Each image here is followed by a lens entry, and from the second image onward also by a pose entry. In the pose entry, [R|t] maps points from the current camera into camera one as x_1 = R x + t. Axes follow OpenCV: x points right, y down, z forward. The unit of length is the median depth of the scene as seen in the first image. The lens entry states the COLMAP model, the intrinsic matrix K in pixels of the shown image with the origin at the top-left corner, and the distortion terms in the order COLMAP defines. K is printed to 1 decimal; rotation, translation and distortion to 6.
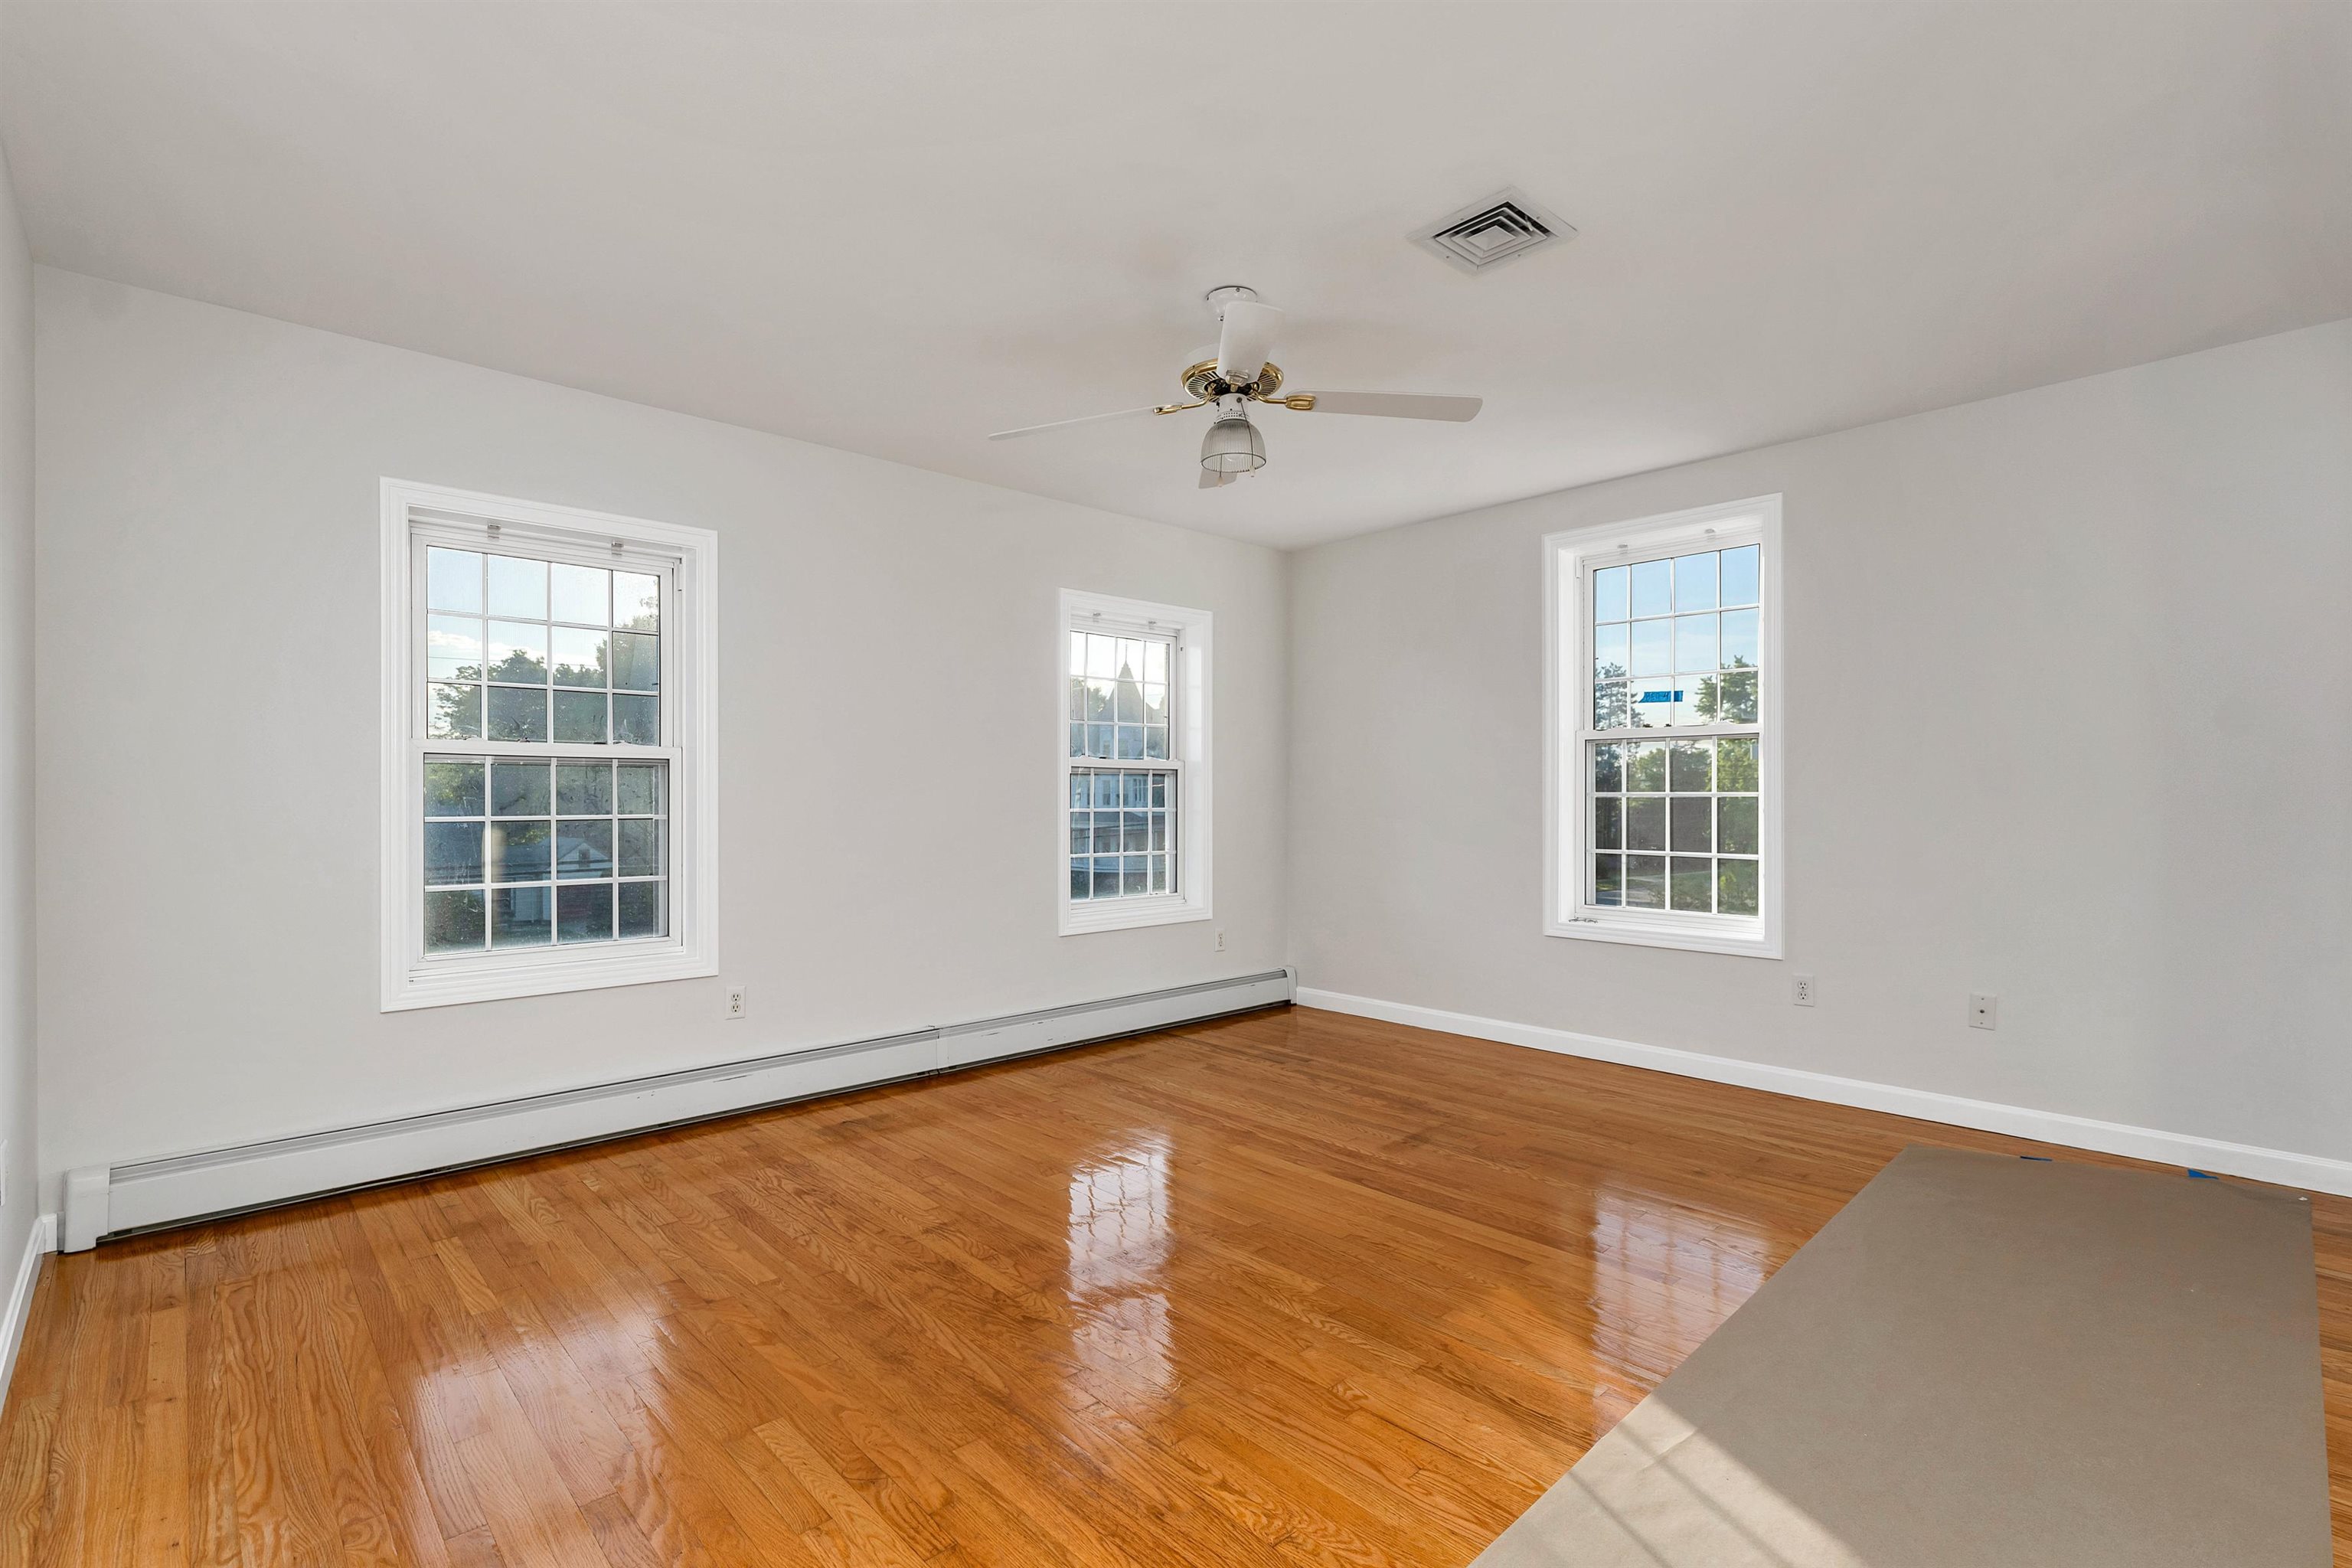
lens RADIAL K [[1090.6, 0, 1176.0], [0, 1090.6, 784.0], [0, 0, 1]] dist [-0.000585, -0.000164]
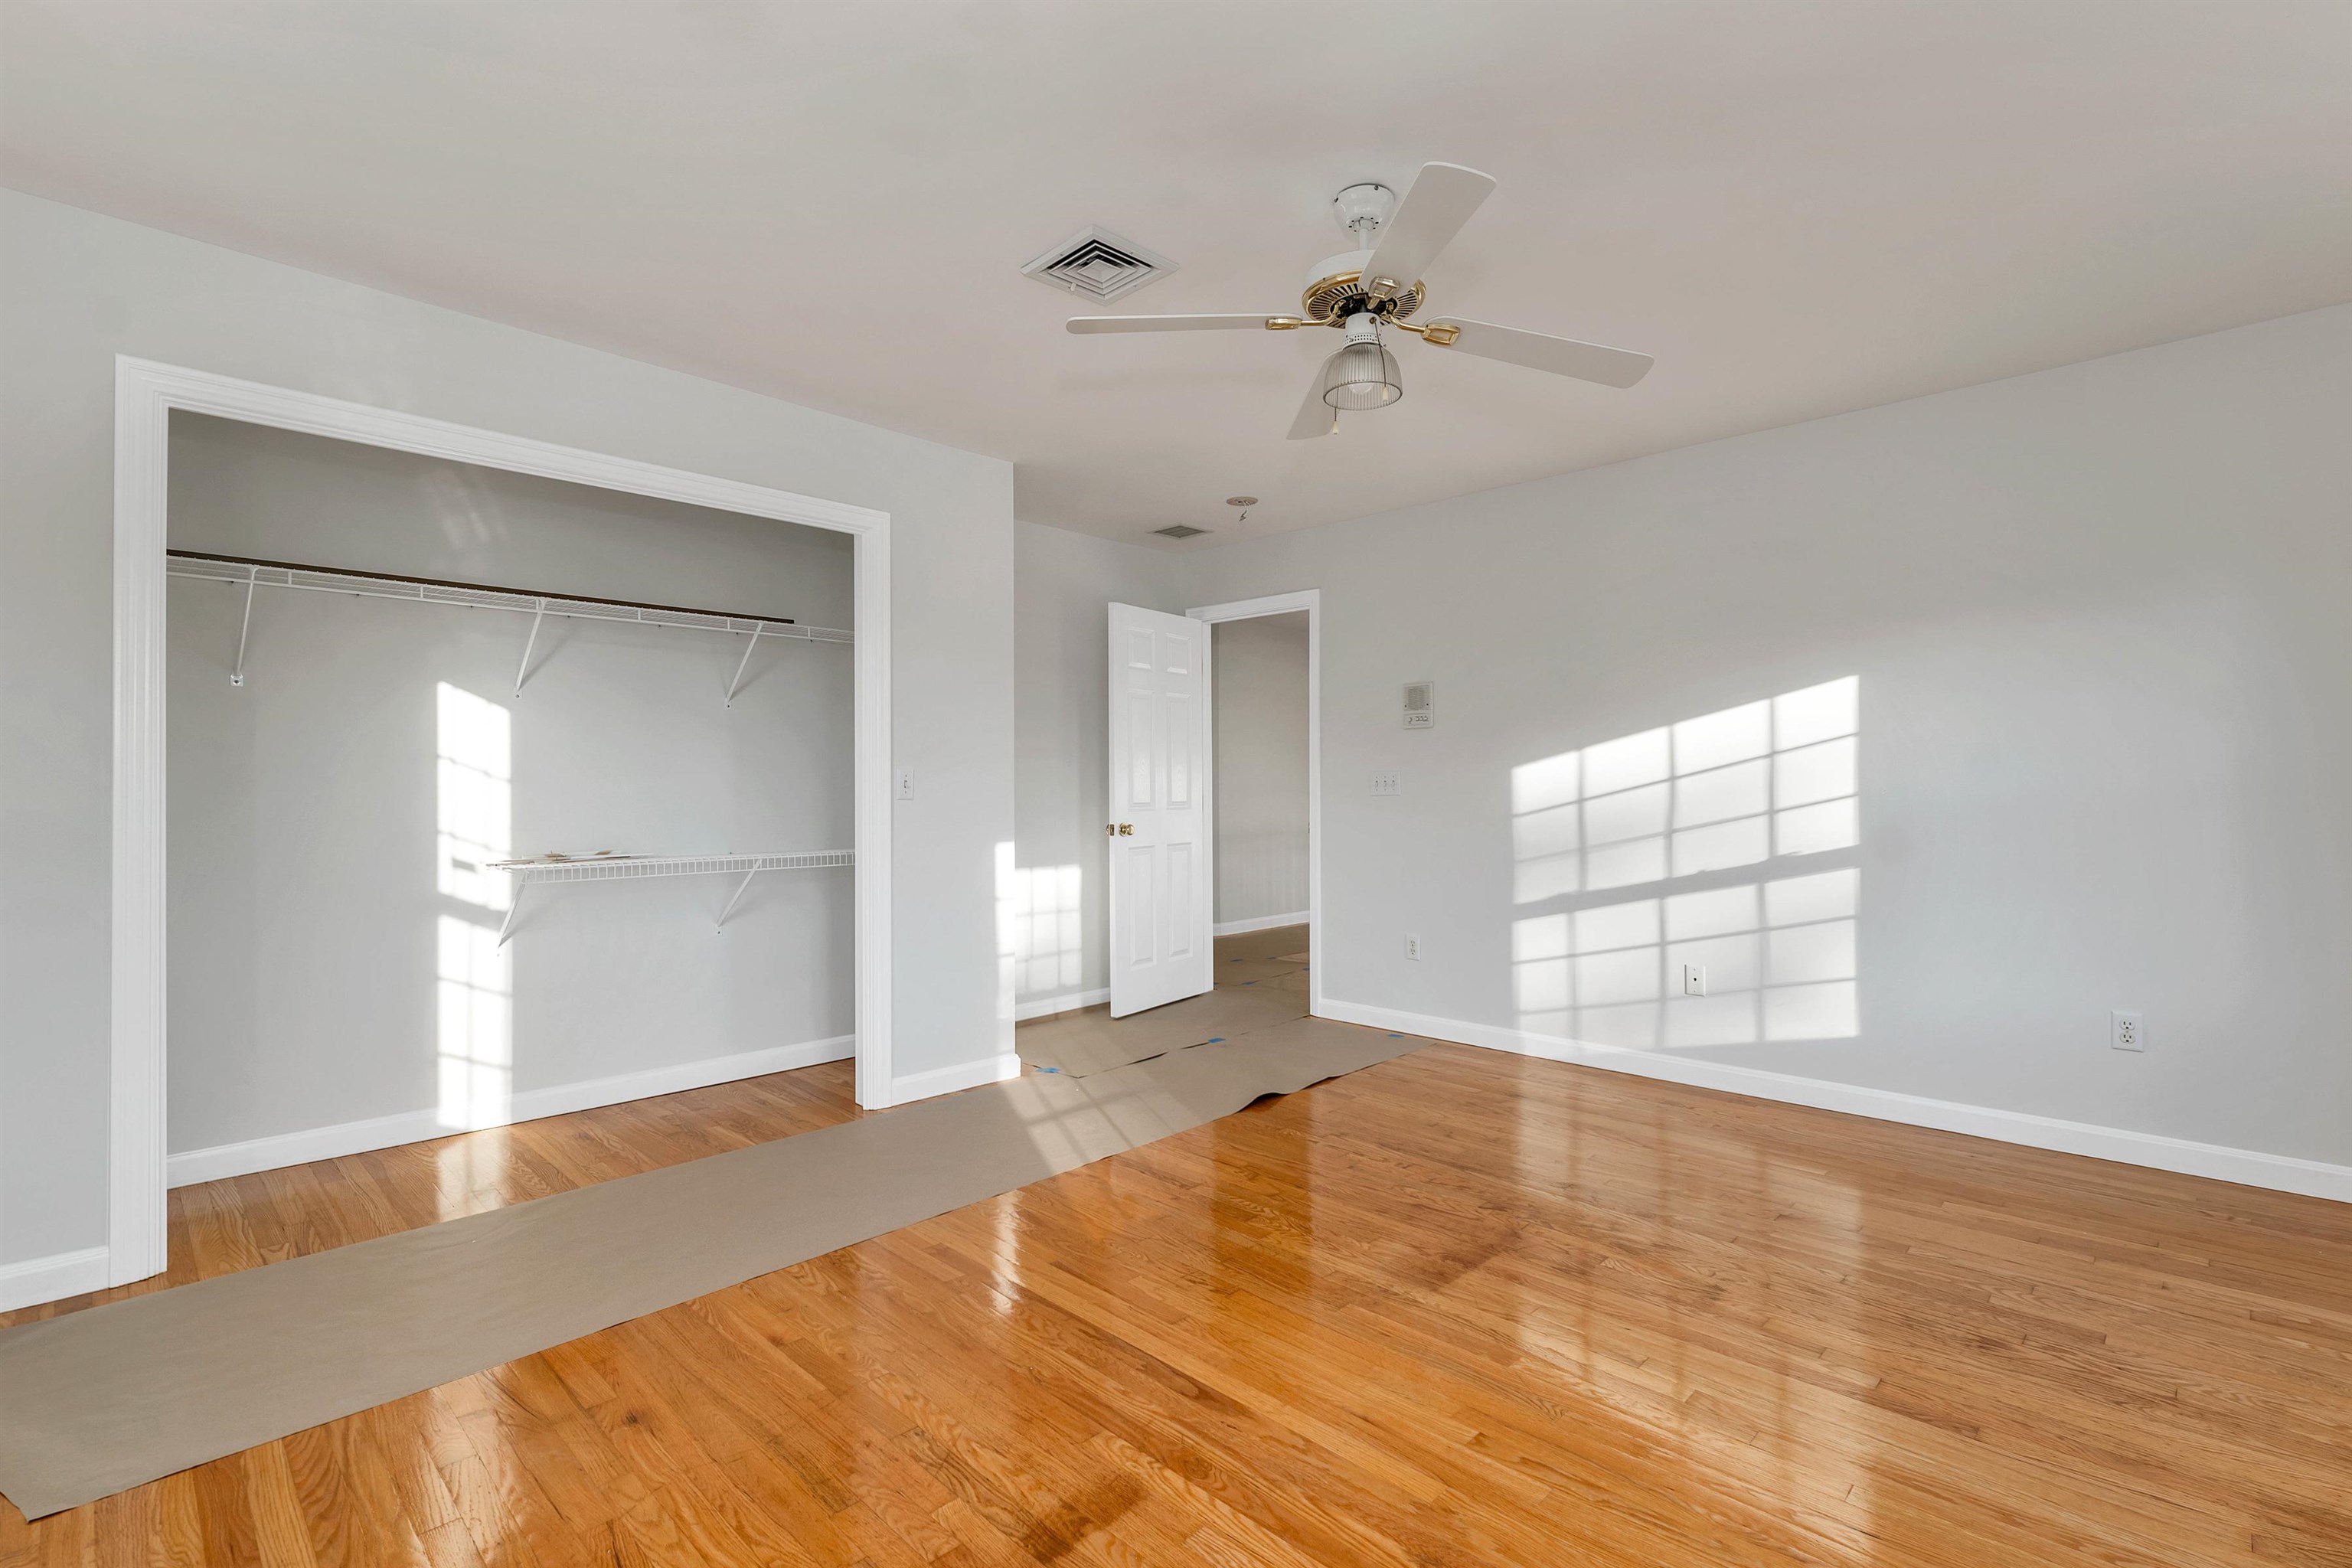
lens RADIAL K [[1090.6, 0, 1176.0], [0, 1090.6, 784.0], [0, 0, 1]] dist [-0.000585, -0.000164]
pose [[-0.999068, 0.005900, -0.042766, 0.218178], [0.006525, 0.999874, -0.014488, 0.018437], [0.042675, -0.014754, -0.998980, 1.719213]]
